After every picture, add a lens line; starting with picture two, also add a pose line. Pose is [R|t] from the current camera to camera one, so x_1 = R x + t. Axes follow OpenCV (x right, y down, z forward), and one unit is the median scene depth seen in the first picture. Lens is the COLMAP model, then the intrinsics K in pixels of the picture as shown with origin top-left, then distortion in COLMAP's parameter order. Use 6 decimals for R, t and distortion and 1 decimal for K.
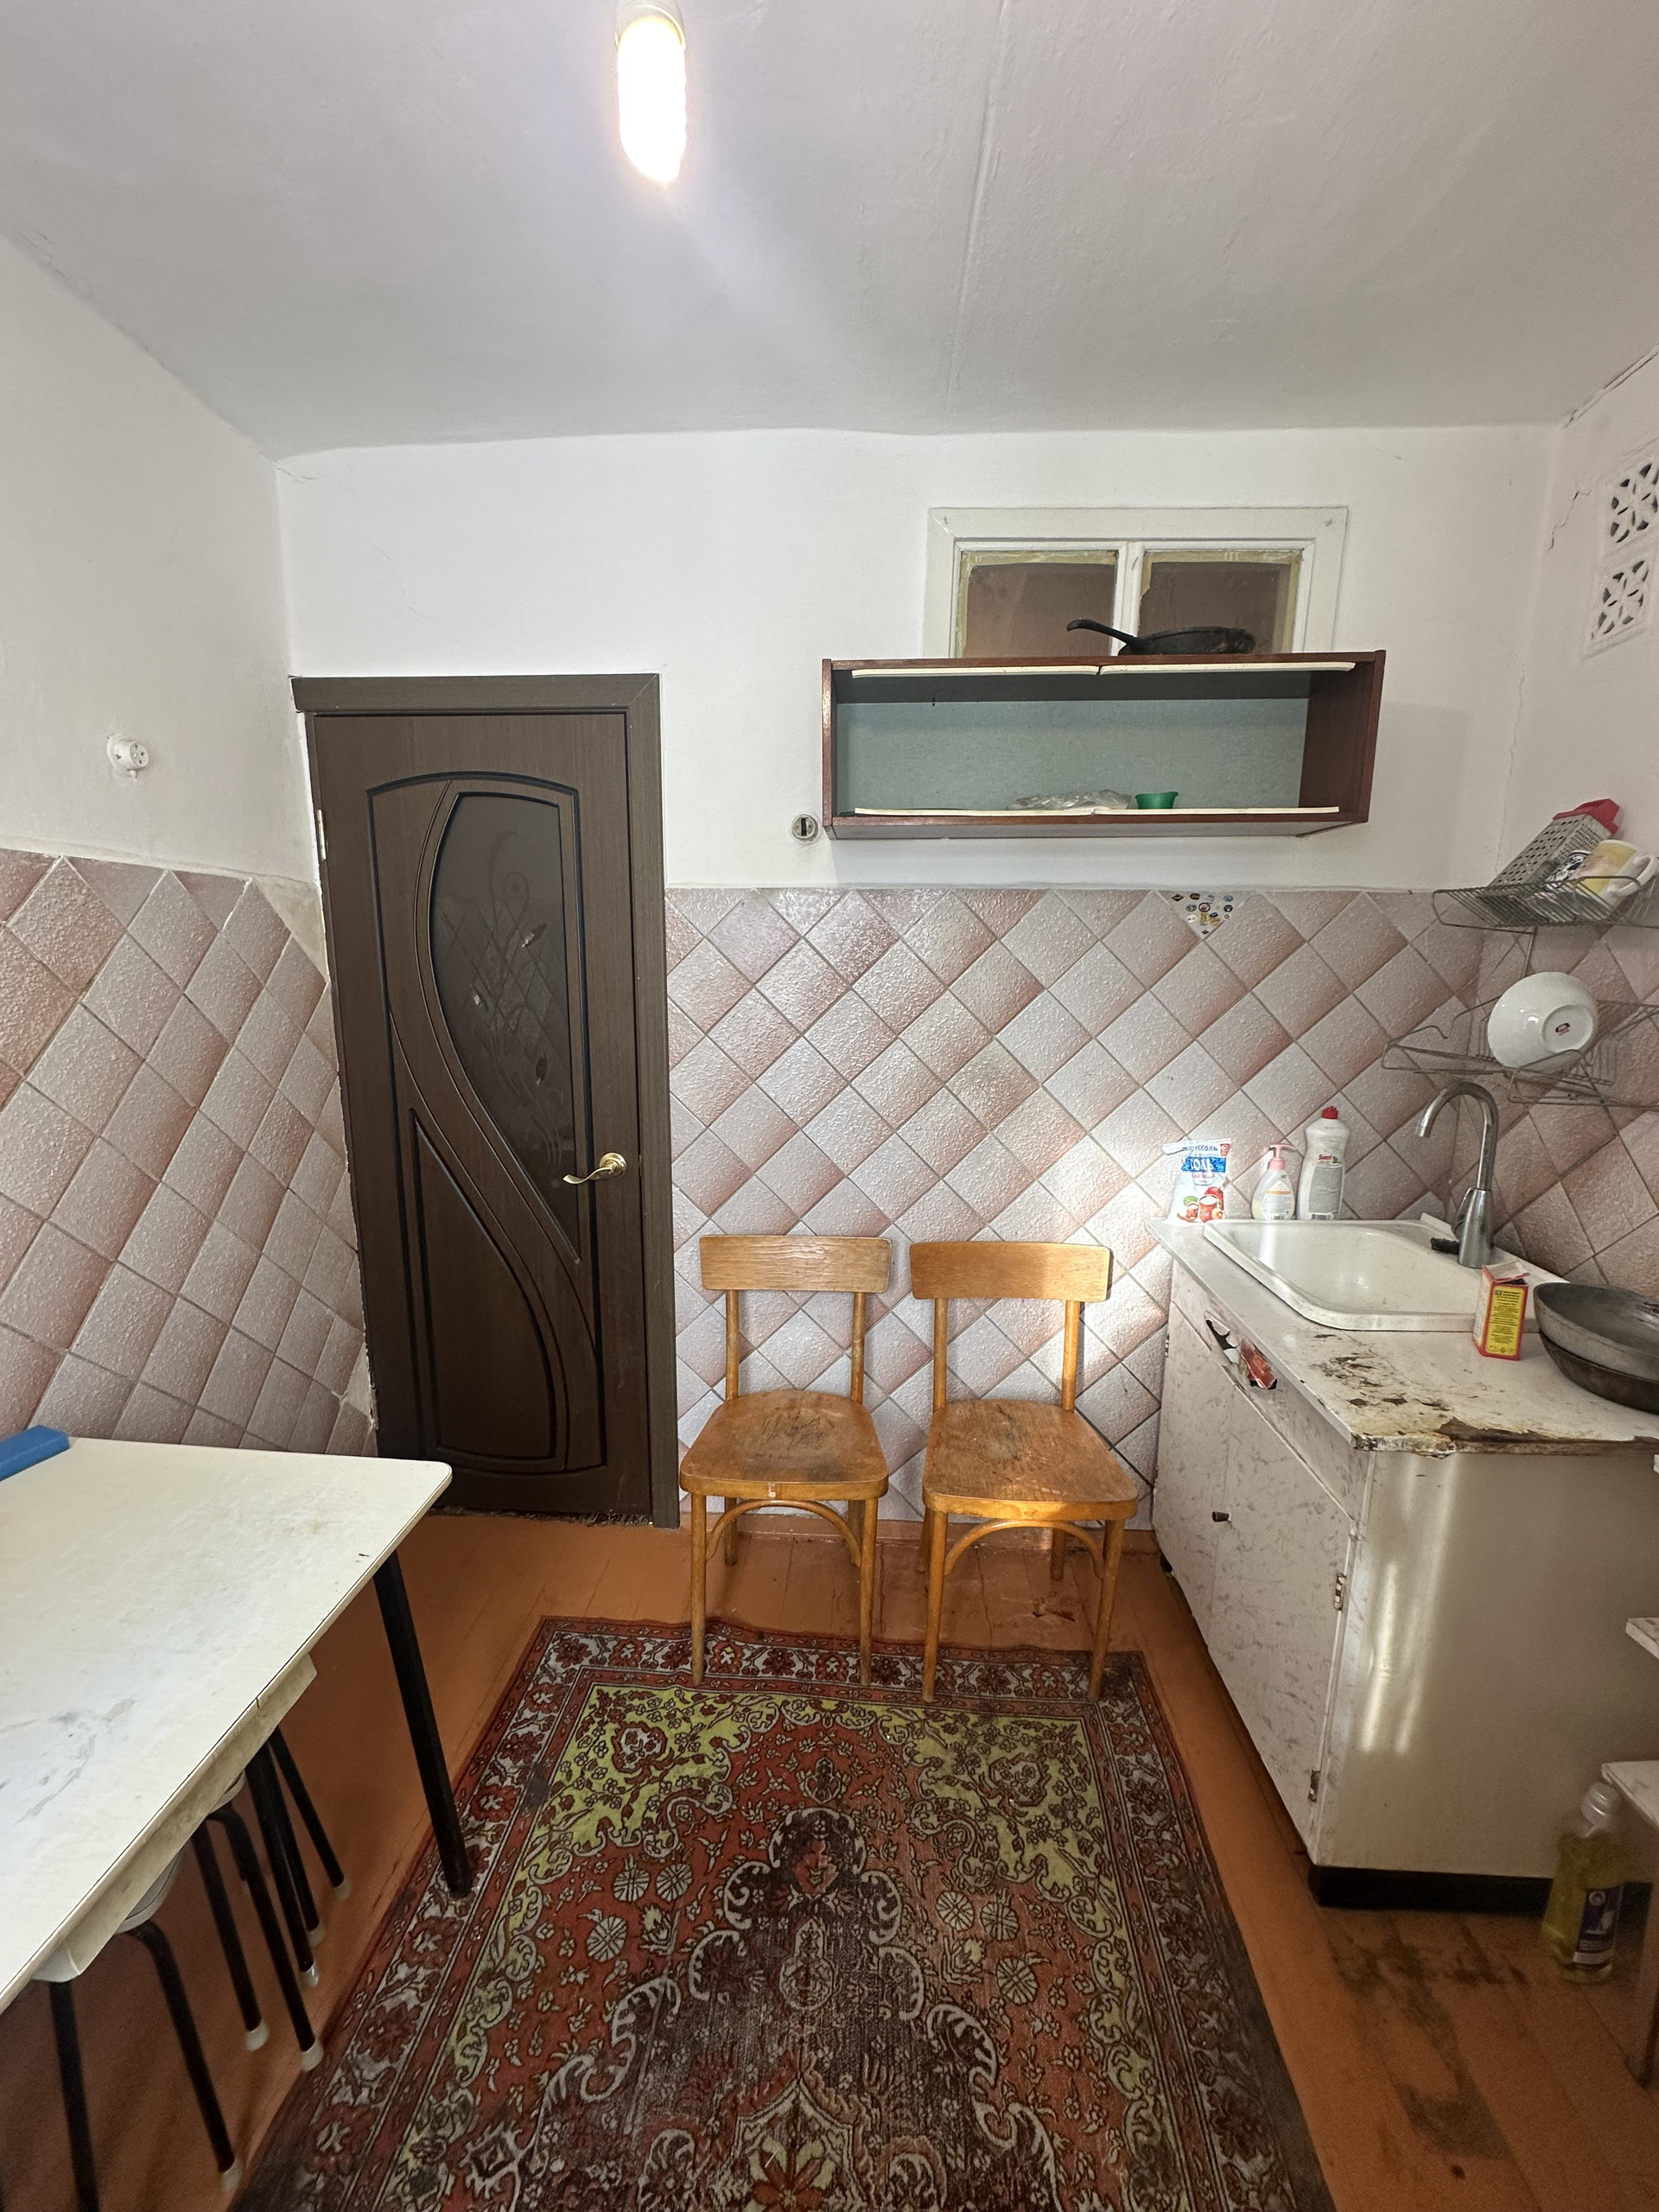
lens RADIAL K [[886.5, 0, 829.5], [0, 886.5, 1106.0], [0, 0, 1]] dist [-0.000421, 0.006275]
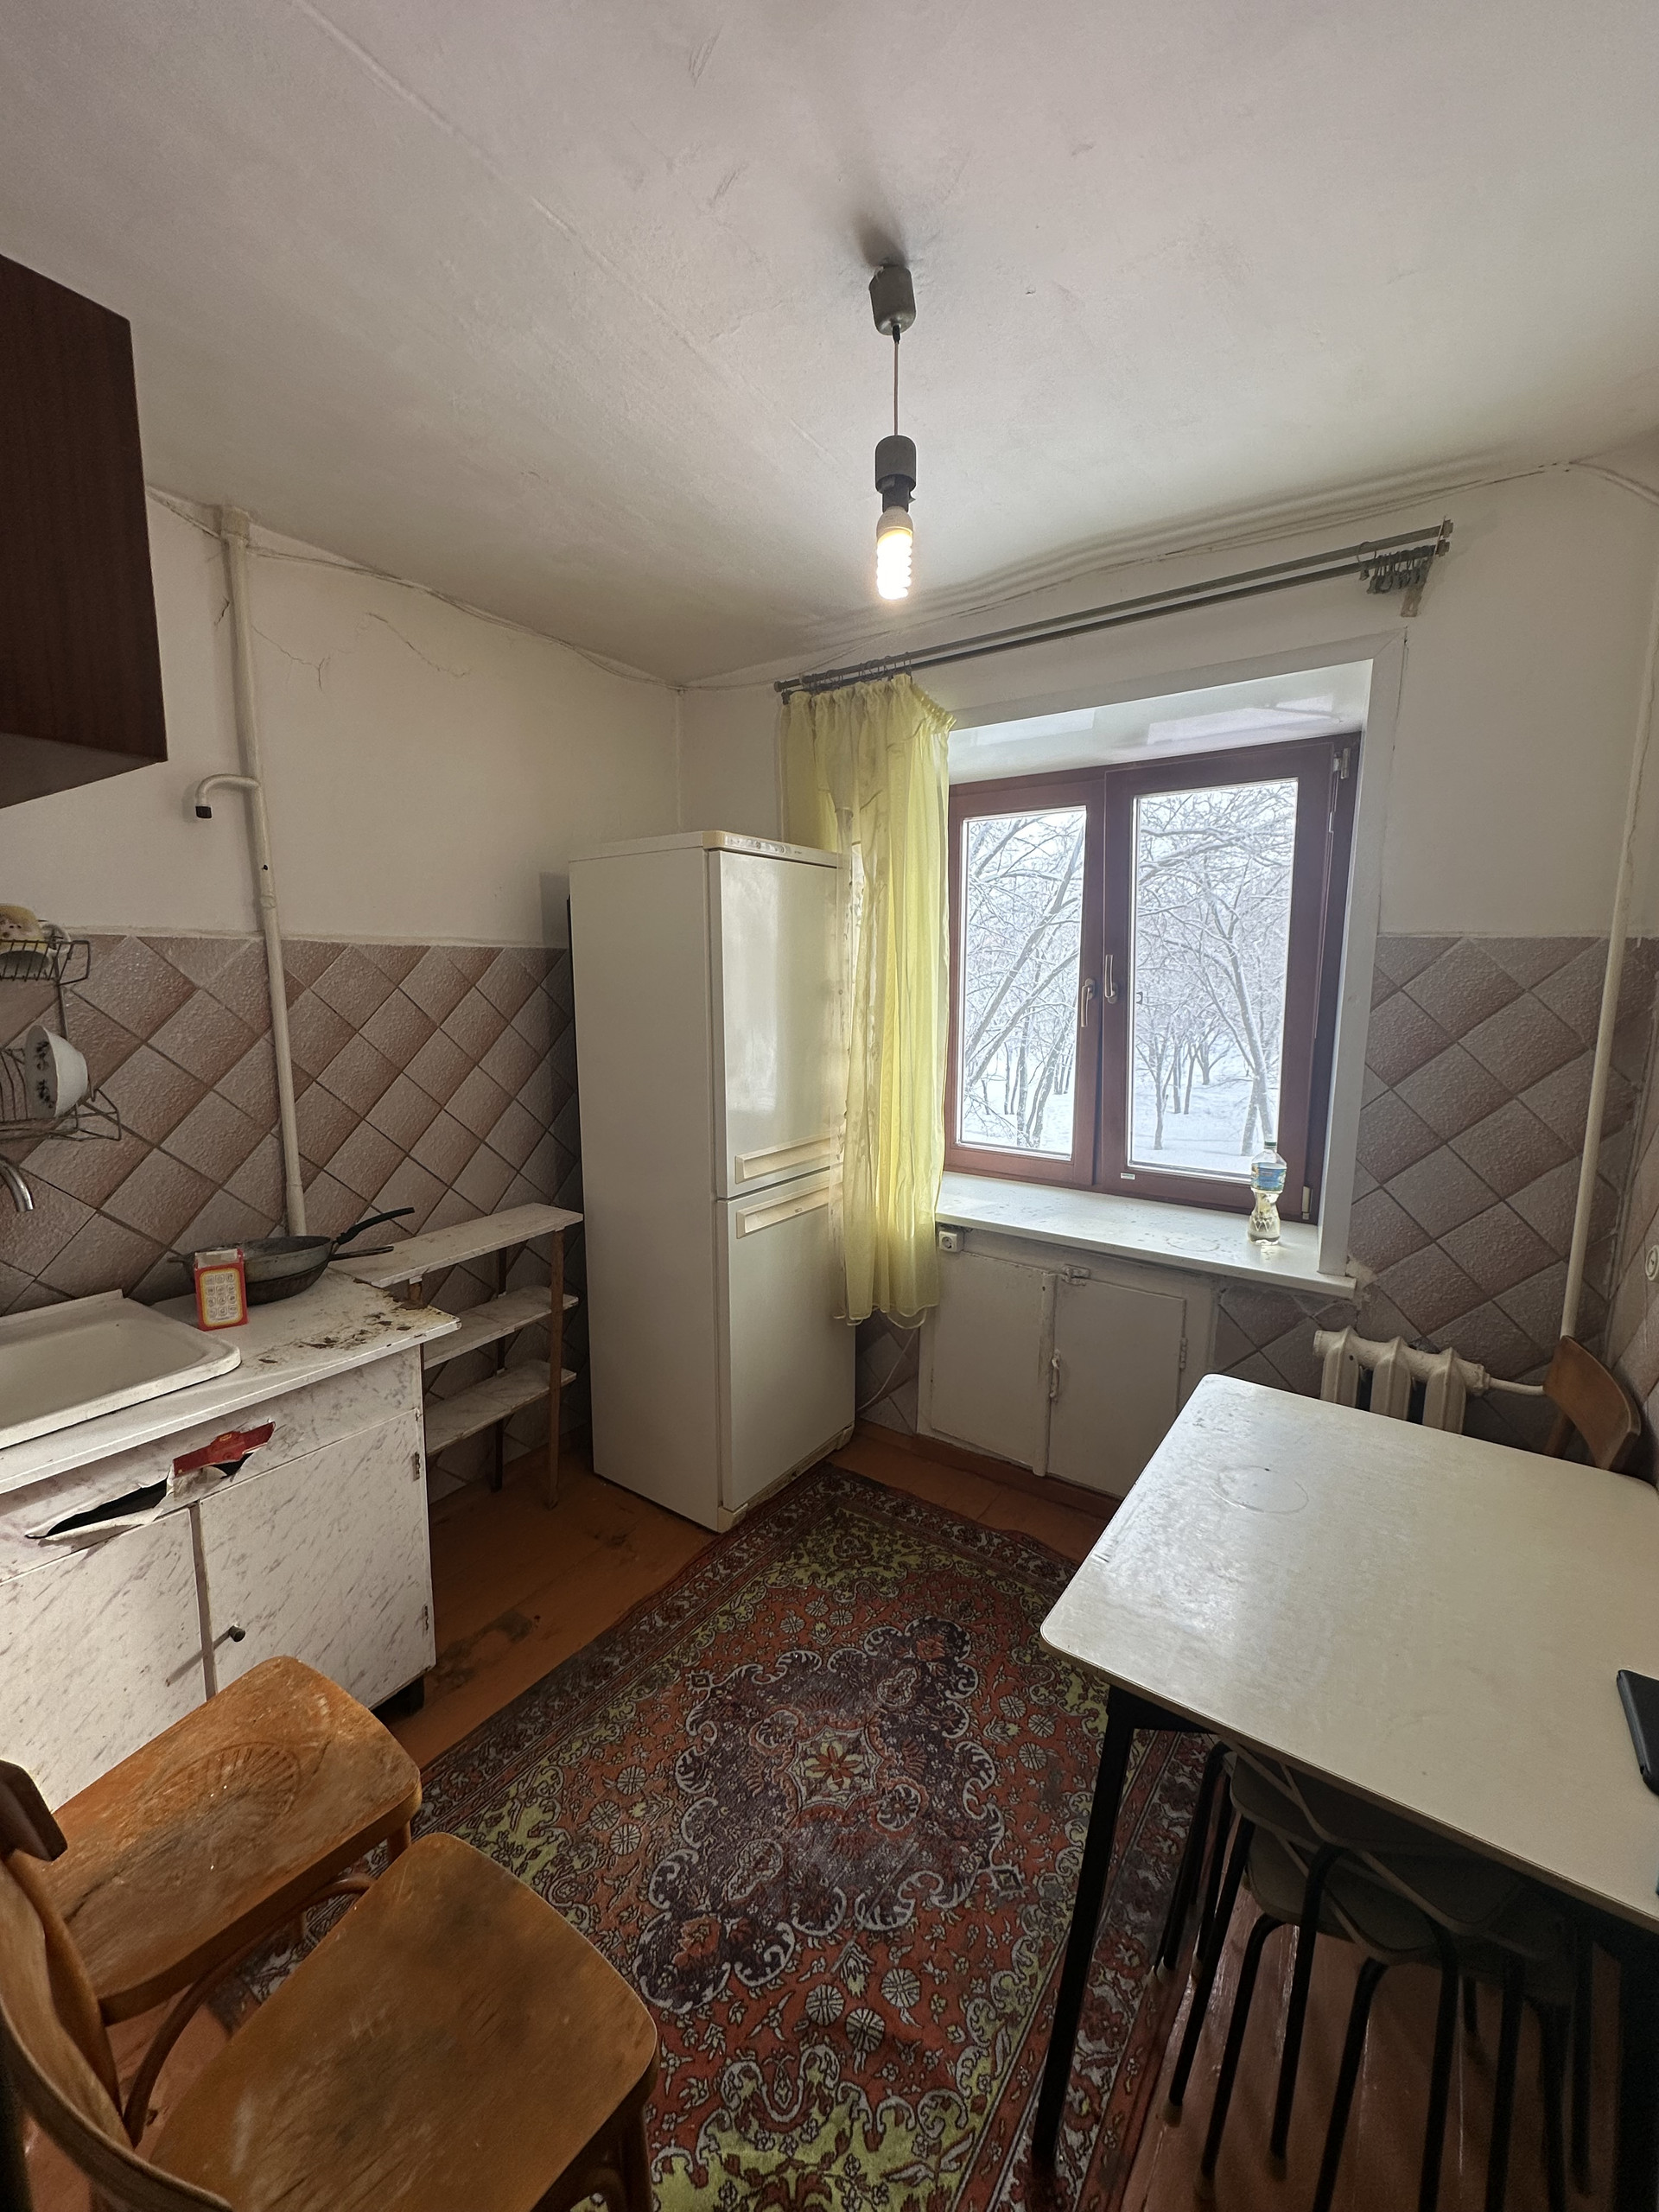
lens RADIAL K [[886.5, 0, 829.5], [0, 886.5, 1106.0], [0, 0, 1]] dist [-0.000421, 0.006275]
pose [[-0.847893, -0.093128, 0.521925, -0.610540], [0.086475, 0.946974, 0.309454, -0.338006], [-0.523068, 0.307517, -0.794879, 1.522884]]
